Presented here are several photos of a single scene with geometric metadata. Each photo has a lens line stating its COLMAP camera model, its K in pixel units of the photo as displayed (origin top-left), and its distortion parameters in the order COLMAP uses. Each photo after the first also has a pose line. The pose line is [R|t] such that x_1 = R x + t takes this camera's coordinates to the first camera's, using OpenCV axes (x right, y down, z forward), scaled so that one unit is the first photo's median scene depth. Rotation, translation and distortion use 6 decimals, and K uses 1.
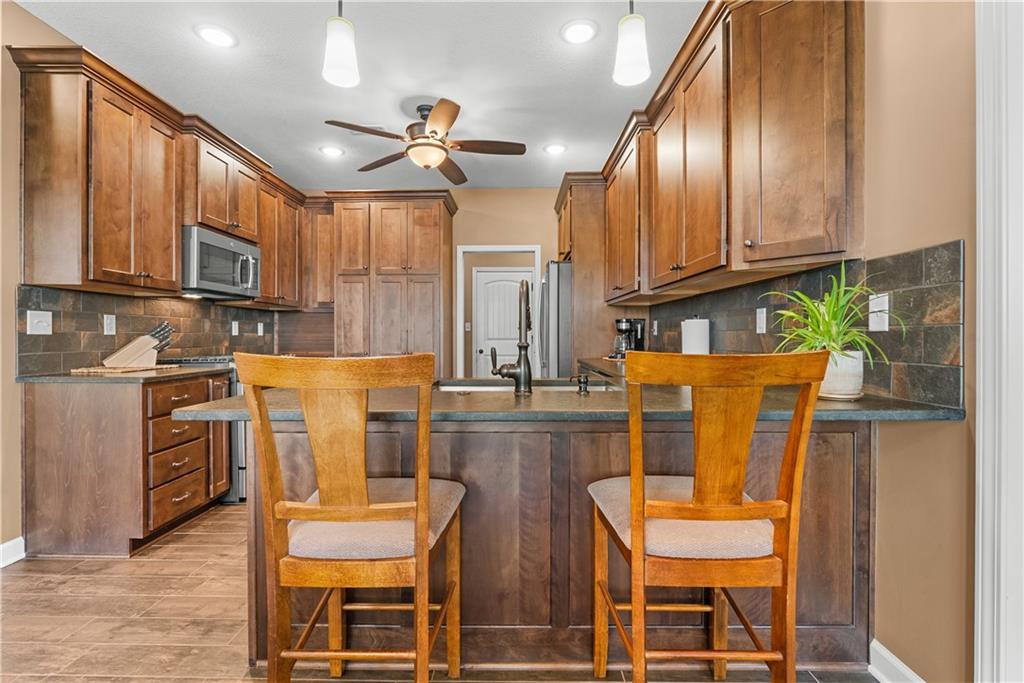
lens RADIAL K [[459.4, 0, 513.5], [0, 459.4, 337.1], [0, 0, 1]] dist [-0.007196, -0.000378]
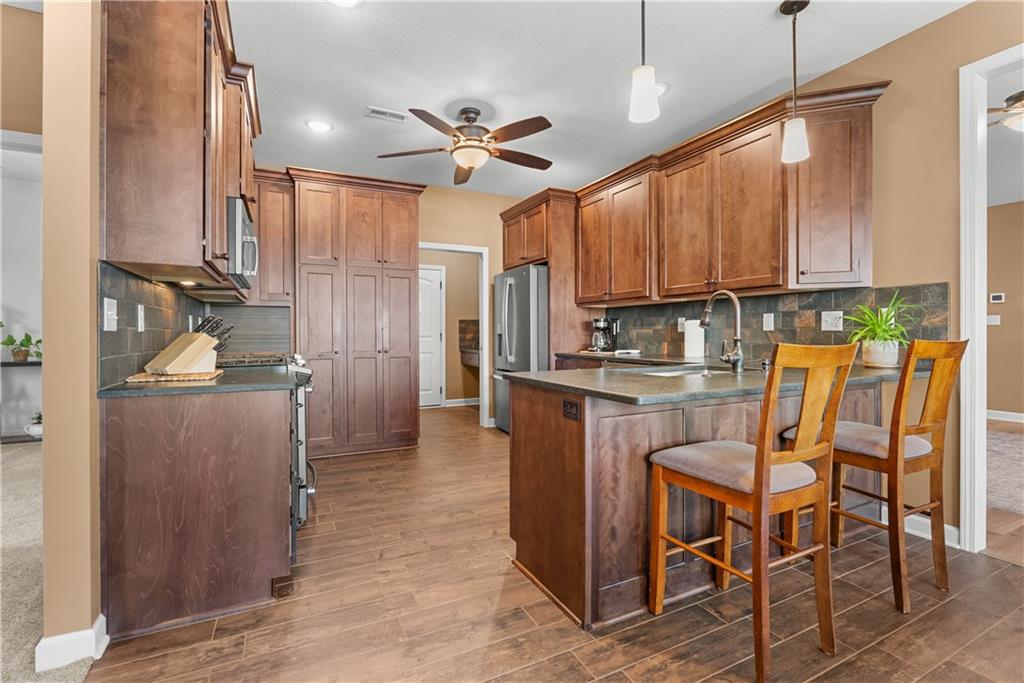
lens RADIAL K [[459.4, 0, 512.9], [0, 459.4, 335.1], [0, 0, 1]] dist [-0.007196, -0.000378]
pose [[0.888196, -0.003656, 0.459450, -0.747737], [0.003394, 0.999993, 0.001394, 0.001657], [-0.459452, 0.000321, 0.888203, 0.059156]]
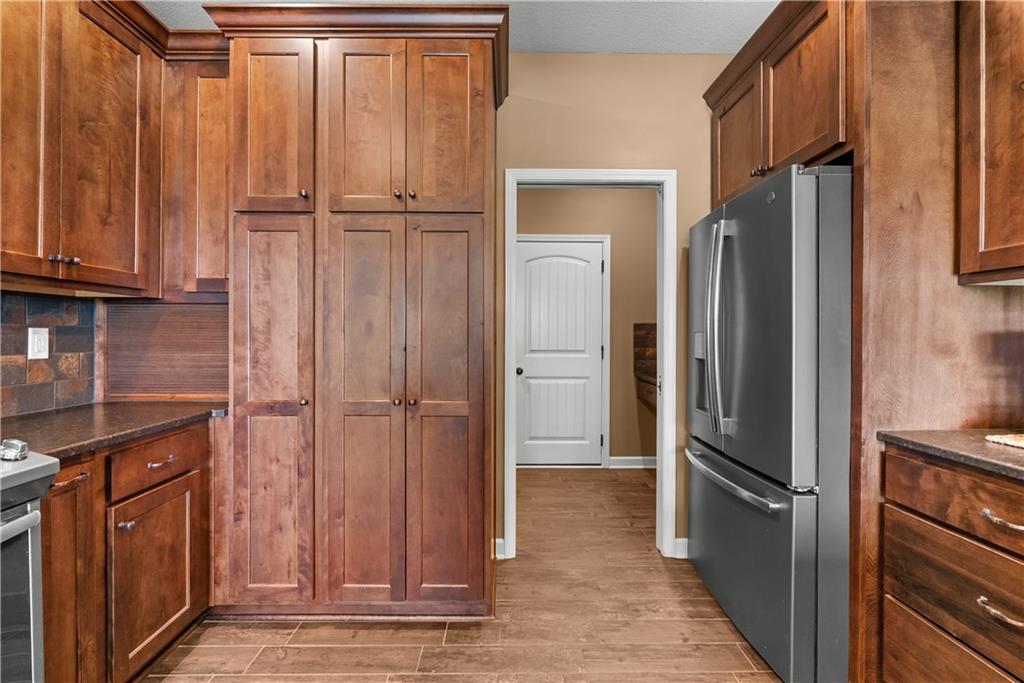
lens RADIAL K [[459.4, 0, 511.8], [0, 459.4, 336.1], [0, 0, 1]] dist [-0.007196, -0.000378]
pose [[0.999657, 0.003749, 0.025911, -0.253911], [-0.003801, 0.999991, 0.001978, -0.044238], [-0.025904, -0.002076, 0.999662, 1.013439]]
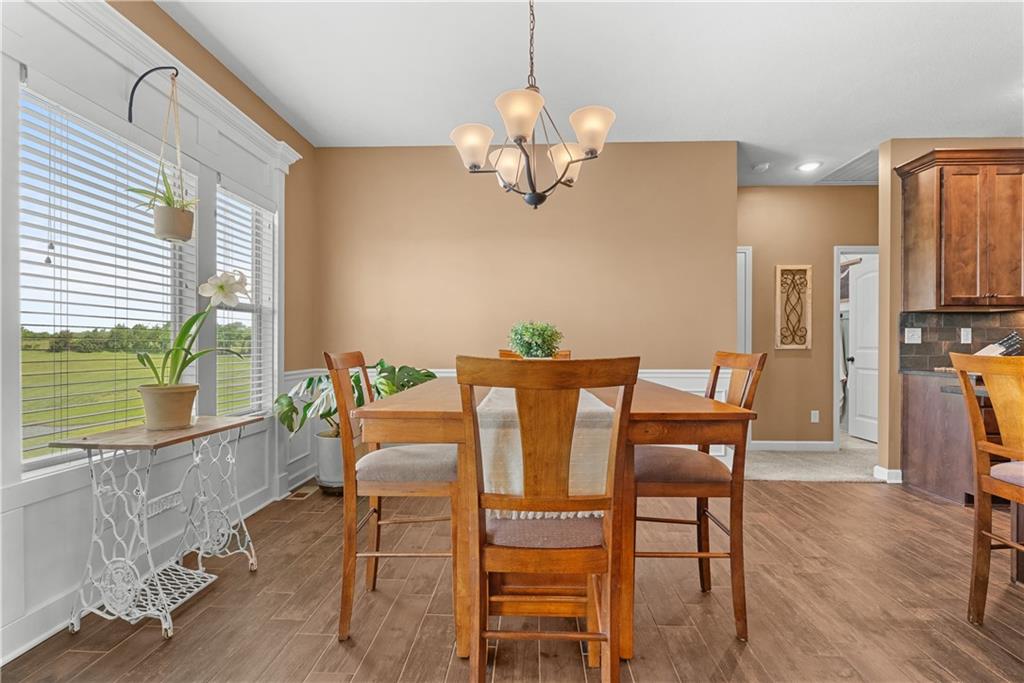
lens RADIAL K [[459.4, 0, 514.2], [0, 459.4, 347.7], [0, 0, 1]] dist [-0.007196, -0.000378]
pose [[-0.027464, 0.006312, -0.999603, 0.500783], [-0.003425, 0.999974, 0.006409, 0.003388], [0.999617, 0.003599, -0.027442, -0.282639]]
